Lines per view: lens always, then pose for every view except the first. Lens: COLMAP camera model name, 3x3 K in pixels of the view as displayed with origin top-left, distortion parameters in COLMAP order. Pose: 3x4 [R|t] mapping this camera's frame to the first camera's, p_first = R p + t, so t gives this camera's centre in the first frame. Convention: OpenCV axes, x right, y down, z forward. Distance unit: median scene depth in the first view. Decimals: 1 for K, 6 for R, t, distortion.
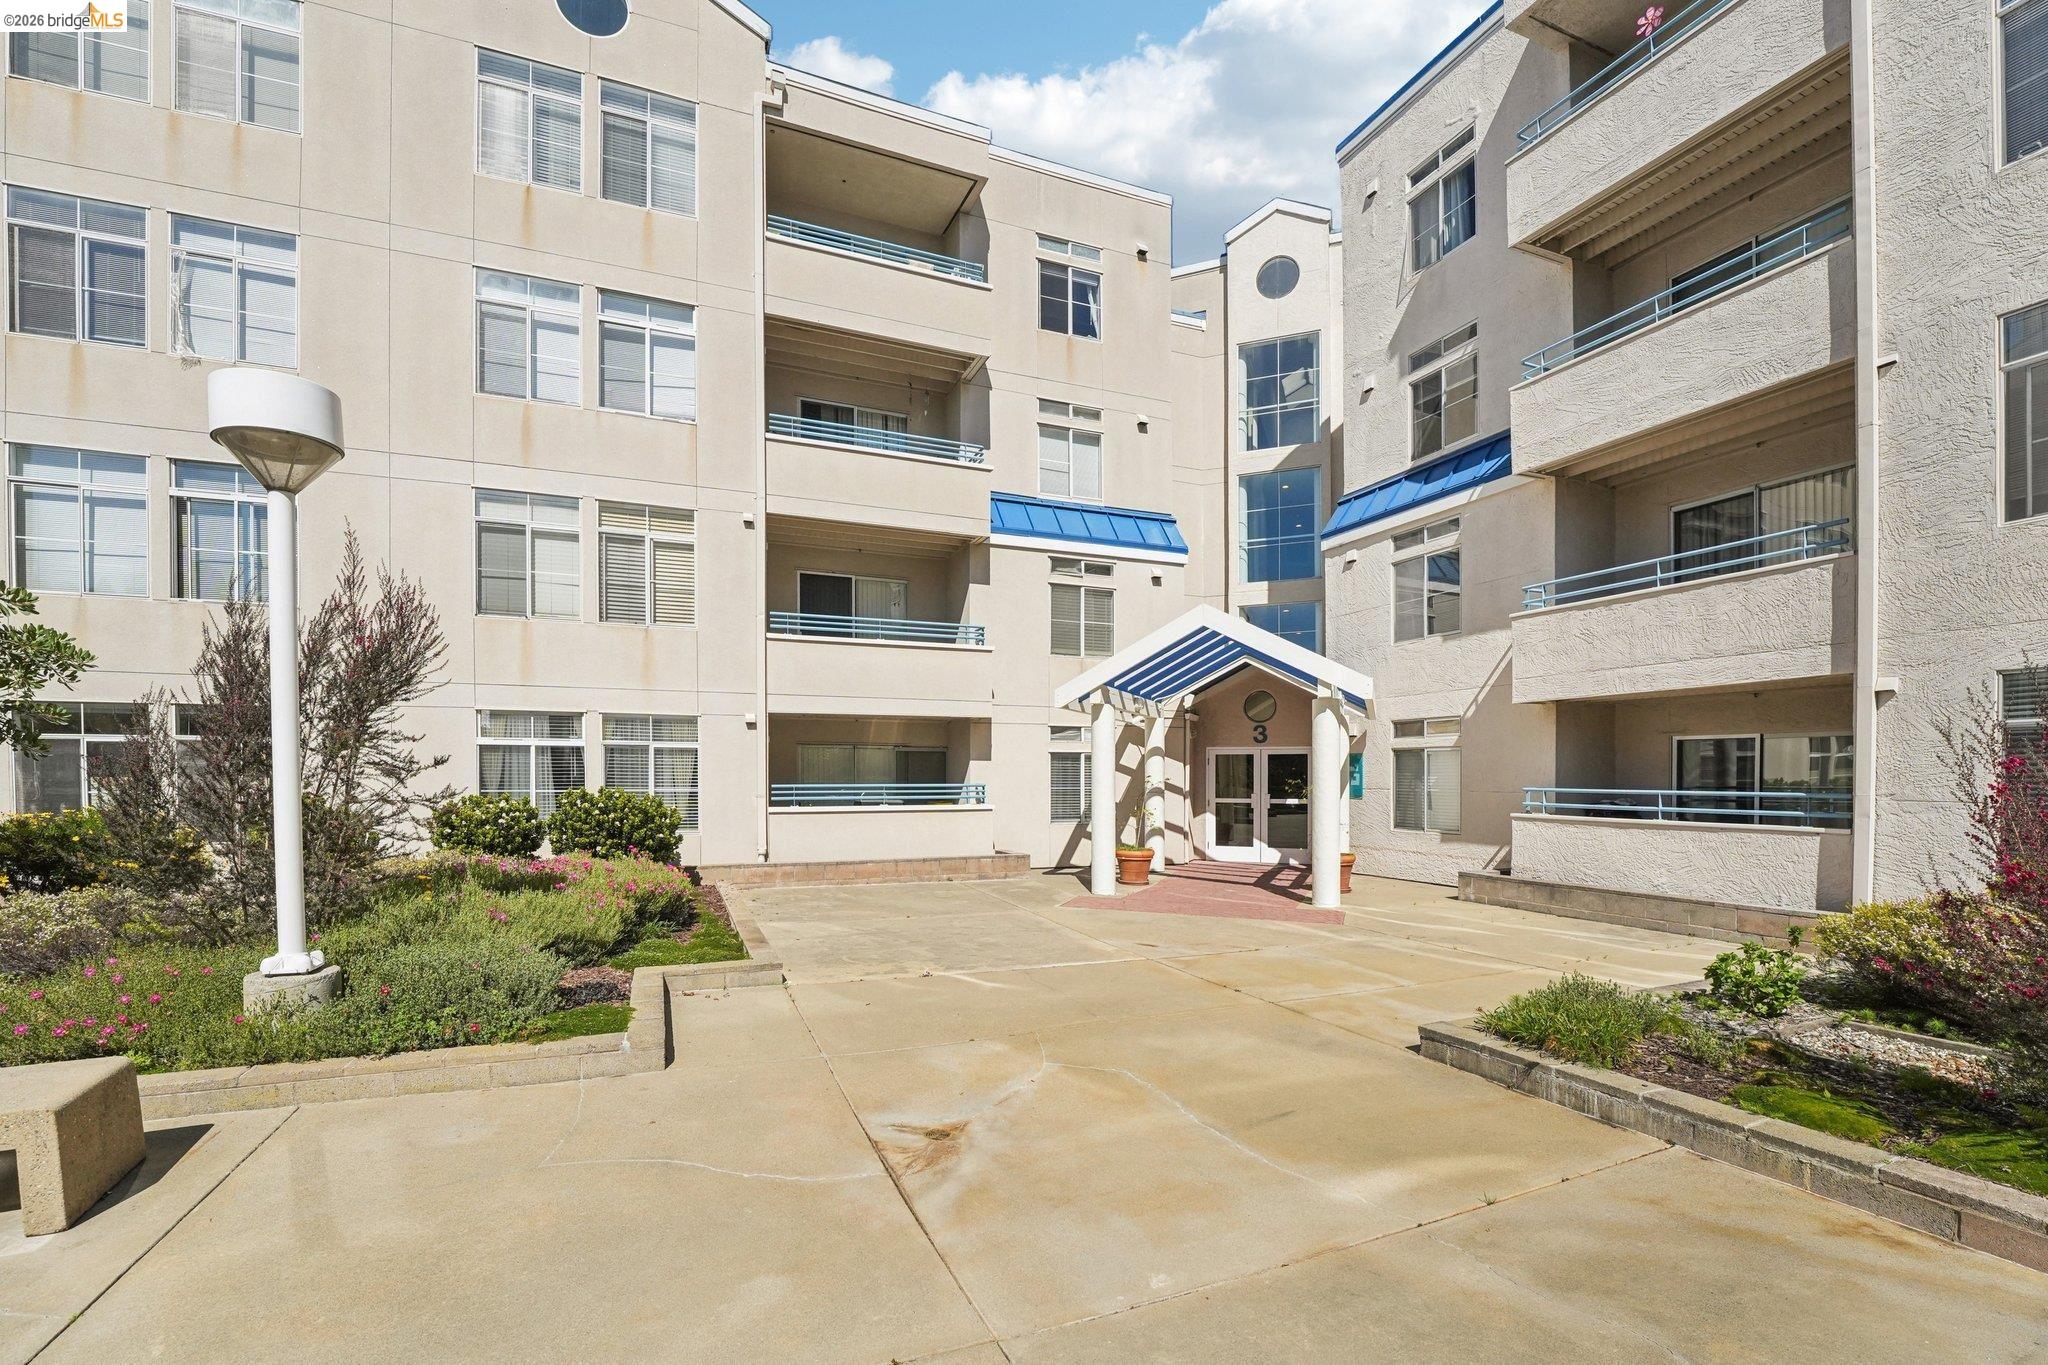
lens RADIAL K [[872.6, 0, 1023.9], [0, 872.6, 742.8], [0, 0, 1]] dist [-0.027001, 0.003111]
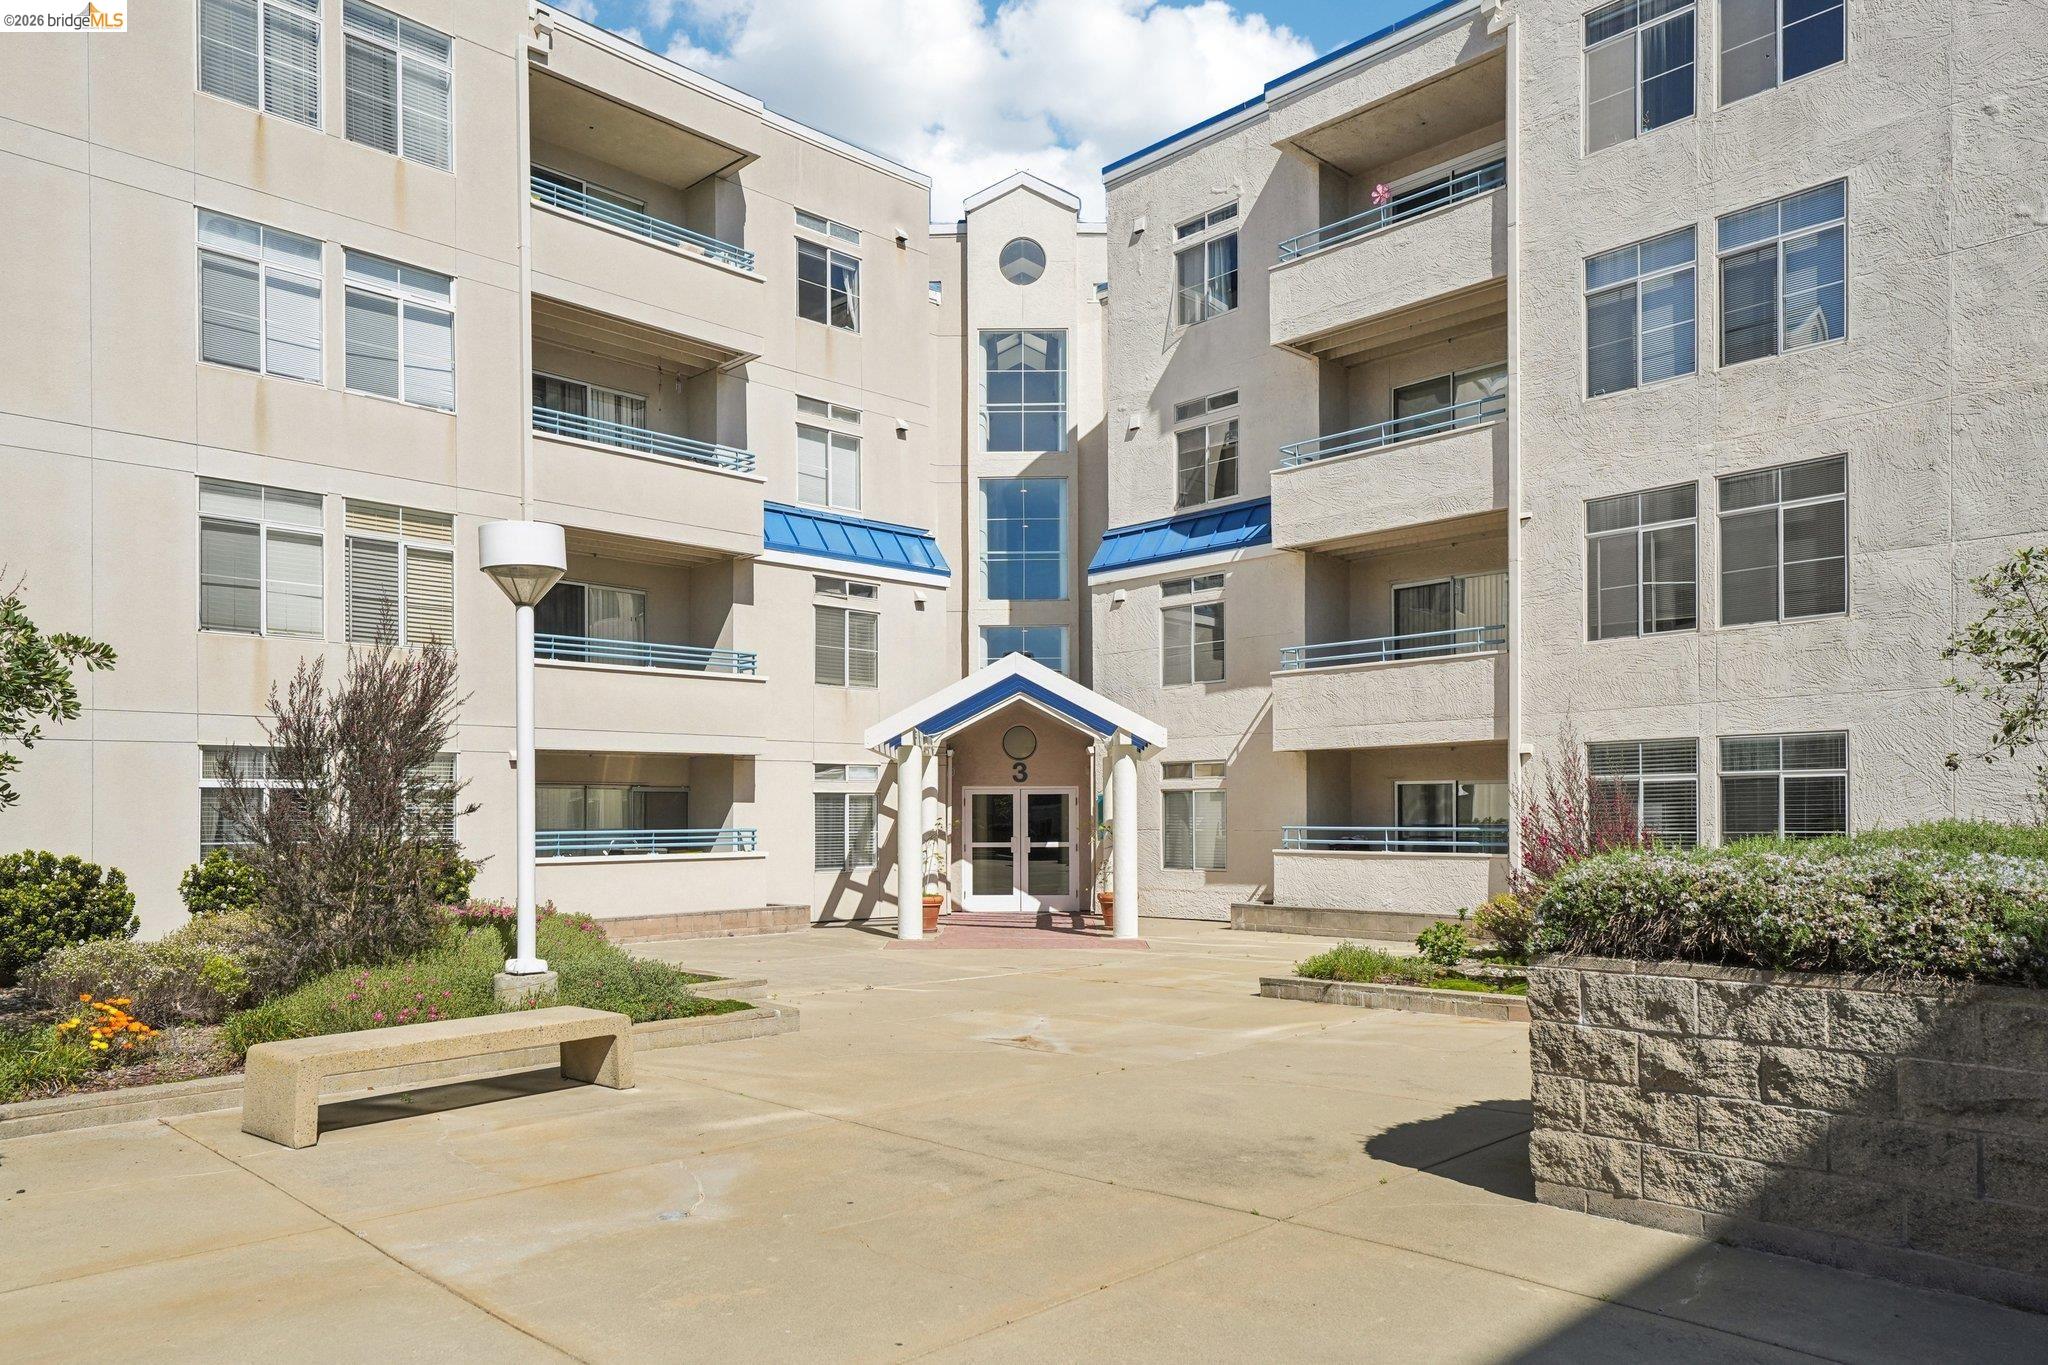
lens RADIAL K [[1361.4, 0, 1024.0], [0, 1361.4, 682.5], [0, 0, 1]] dist [0.030673, -0.001076]
pose [[0.927554, 0.030413, 0.372448, -0.334028], [-0.006891, 0.997905, -0.064325, -0.015457], [-0.373625, 0.057099, 0.925821, -0.440028]]
